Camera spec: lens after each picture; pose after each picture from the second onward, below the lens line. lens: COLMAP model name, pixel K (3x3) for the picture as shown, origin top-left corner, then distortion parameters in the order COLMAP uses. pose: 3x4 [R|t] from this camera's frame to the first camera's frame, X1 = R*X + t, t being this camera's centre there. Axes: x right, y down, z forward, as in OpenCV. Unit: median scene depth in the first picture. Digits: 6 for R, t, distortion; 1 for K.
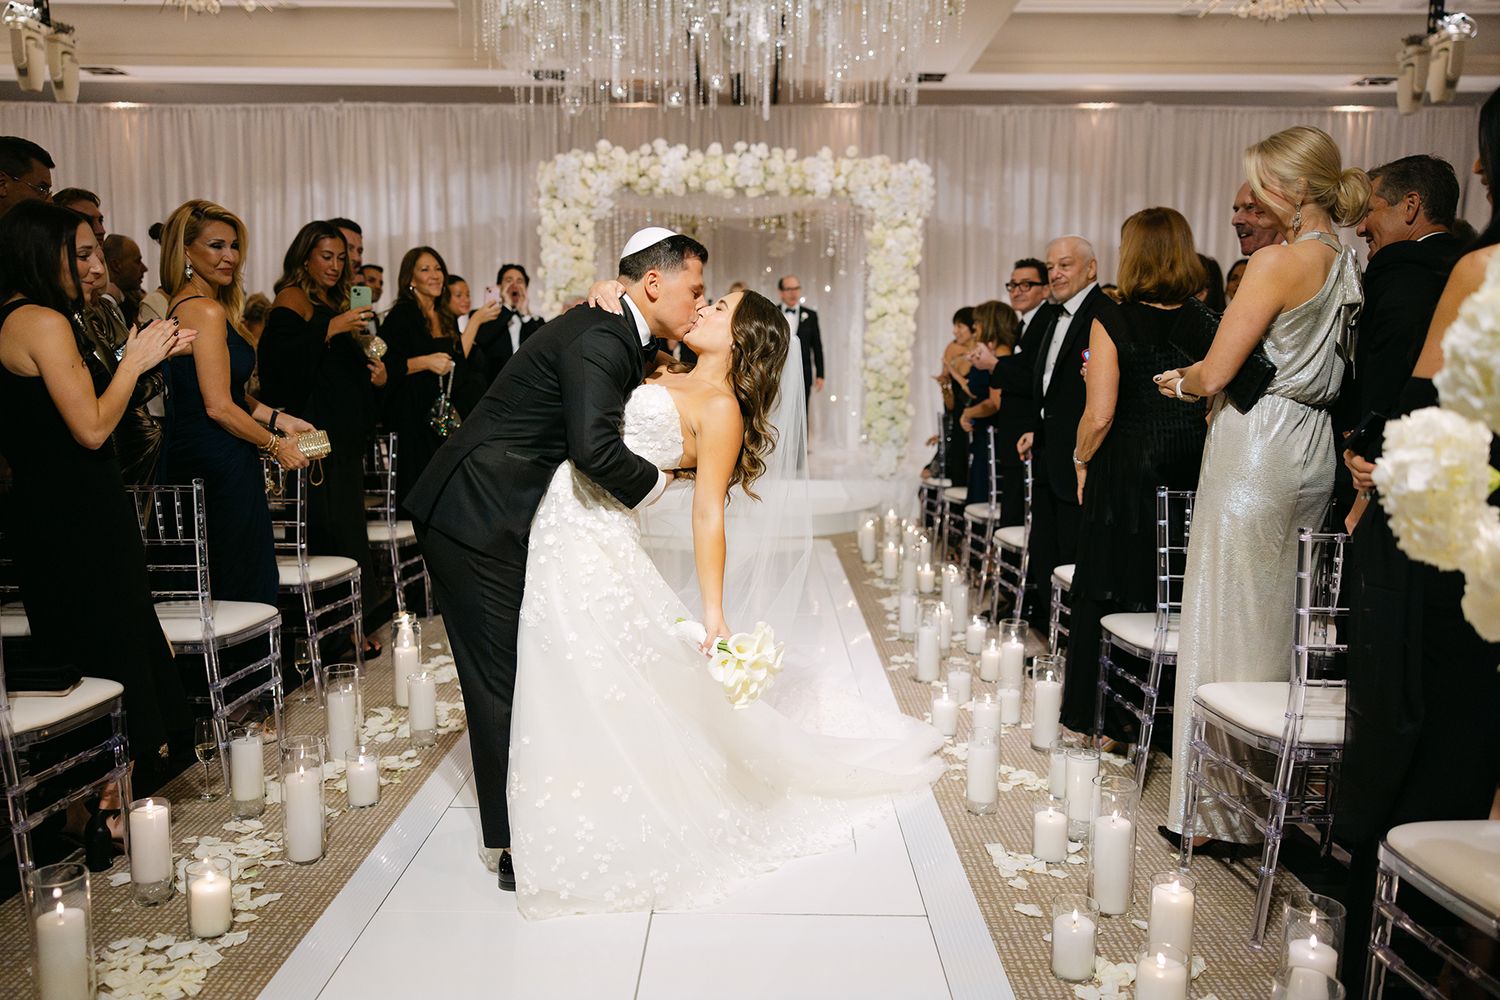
lens RADIAL K [[1188.5, 0, 750.0], [0, 1188.5, 500.0], [0, 0, 1]] dist [0.014563, 0.005147]
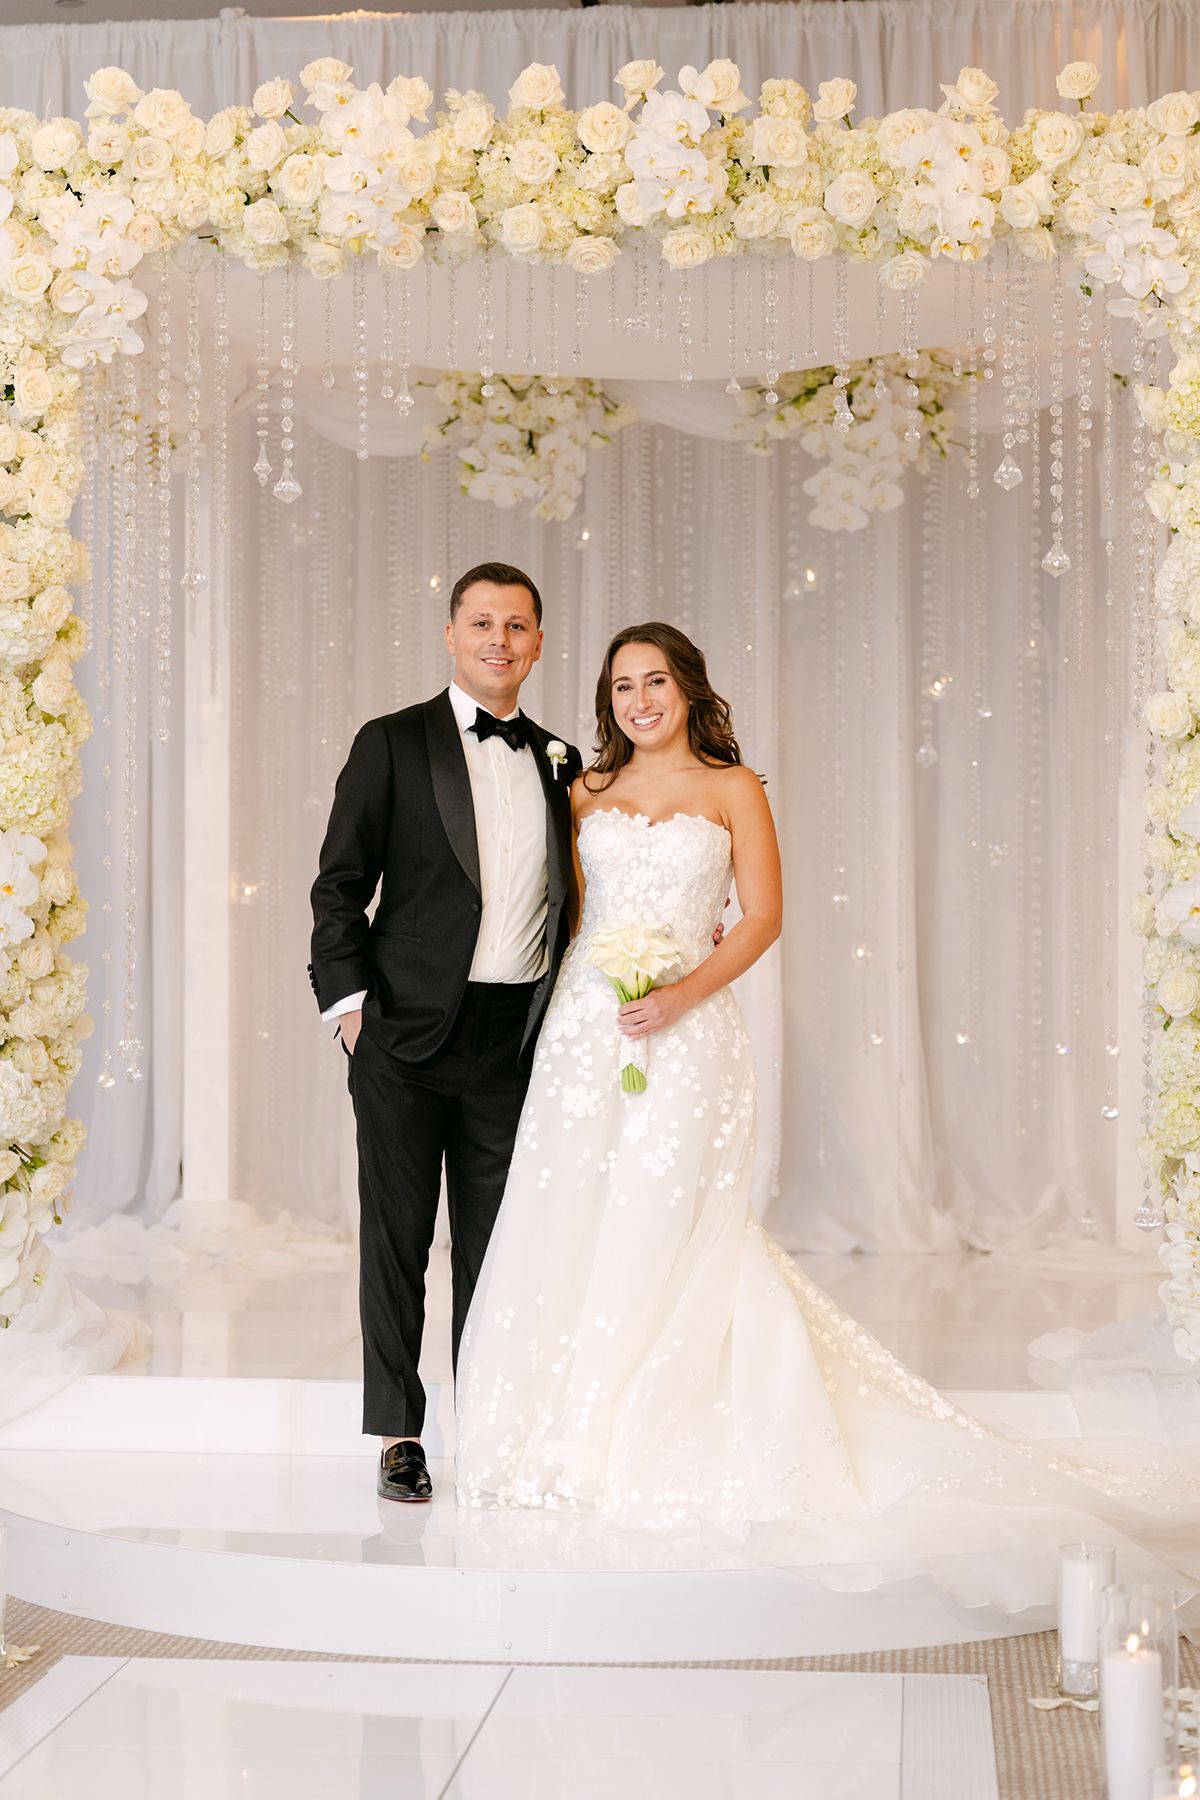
lens RADIAL K [[3556.3, 0, 600.0], [0, 3556.3, 900.0], [0, 0, 1]] dist [0.017578, 0.157598]
pose [[0.996272, -0.008502, -0.085846, 0.047872], [-0.002208, 0.992292, -0.123899, -0.026537], [0.086238, 0.123627, 0.988574, 0.264524]]
